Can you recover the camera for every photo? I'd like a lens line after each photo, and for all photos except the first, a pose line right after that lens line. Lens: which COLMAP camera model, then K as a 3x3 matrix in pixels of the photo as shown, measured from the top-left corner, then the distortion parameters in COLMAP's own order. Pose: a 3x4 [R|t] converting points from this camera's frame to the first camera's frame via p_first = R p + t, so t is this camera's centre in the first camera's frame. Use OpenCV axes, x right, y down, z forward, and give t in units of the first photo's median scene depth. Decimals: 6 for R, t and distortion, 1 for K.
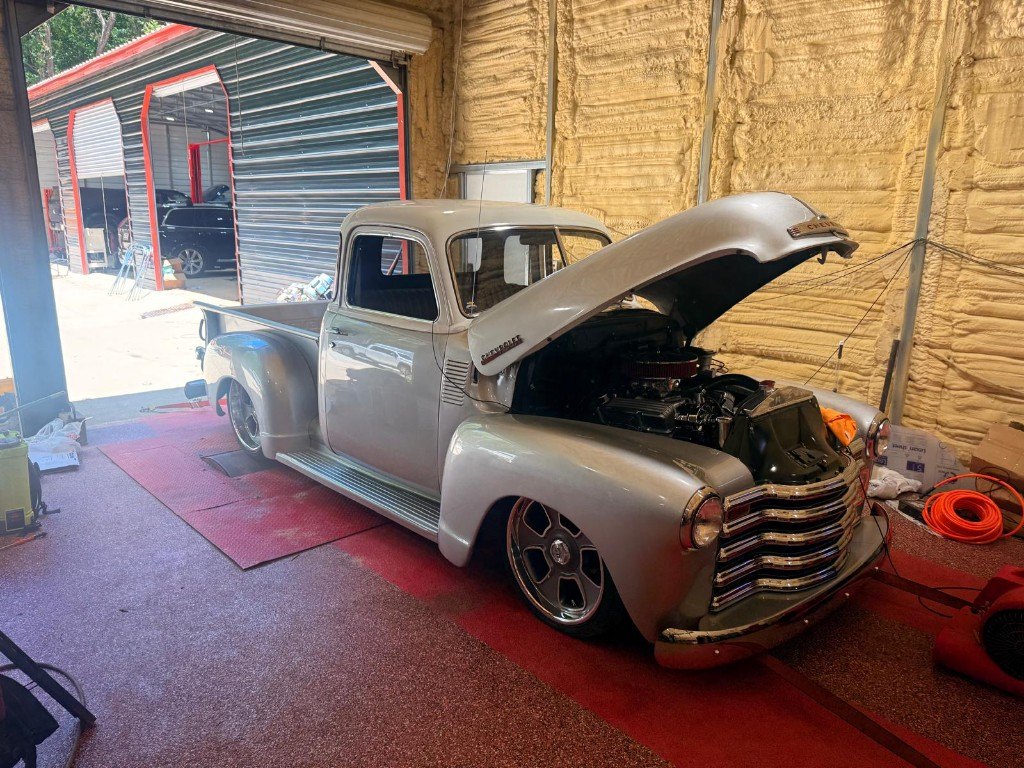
lens RADIAL K [[740.7, 0, 518.8], [0, 740.7, 390.9], [0, 0, 1]] dist [0.034385, -0.032610]
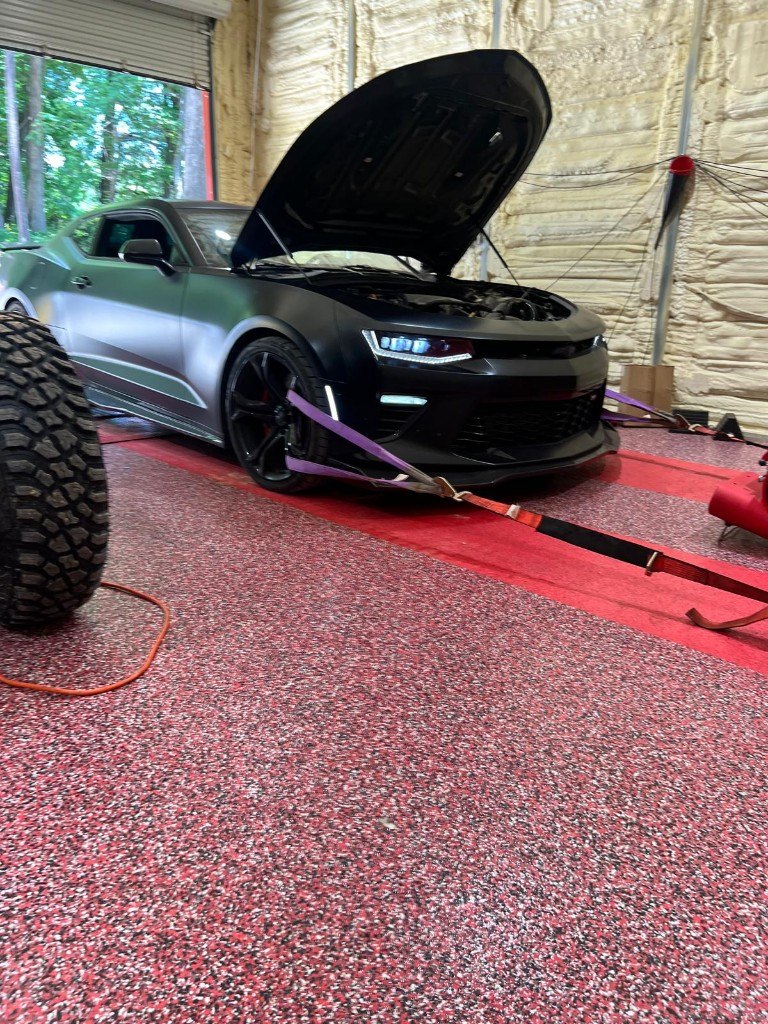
lens RADIAL K [[783.2, 0, 373.5], [0, 783.2, 518.3], [0, 0, 1]] dist [0.048675, -0.049349]
pose [[0.999981, 0.003814, -0.004795, 0.103138], [-0.003502, 0.997972, 0.063564, 0.187396], [0.005027, -0.063546, 0.997966, -0.127689]]
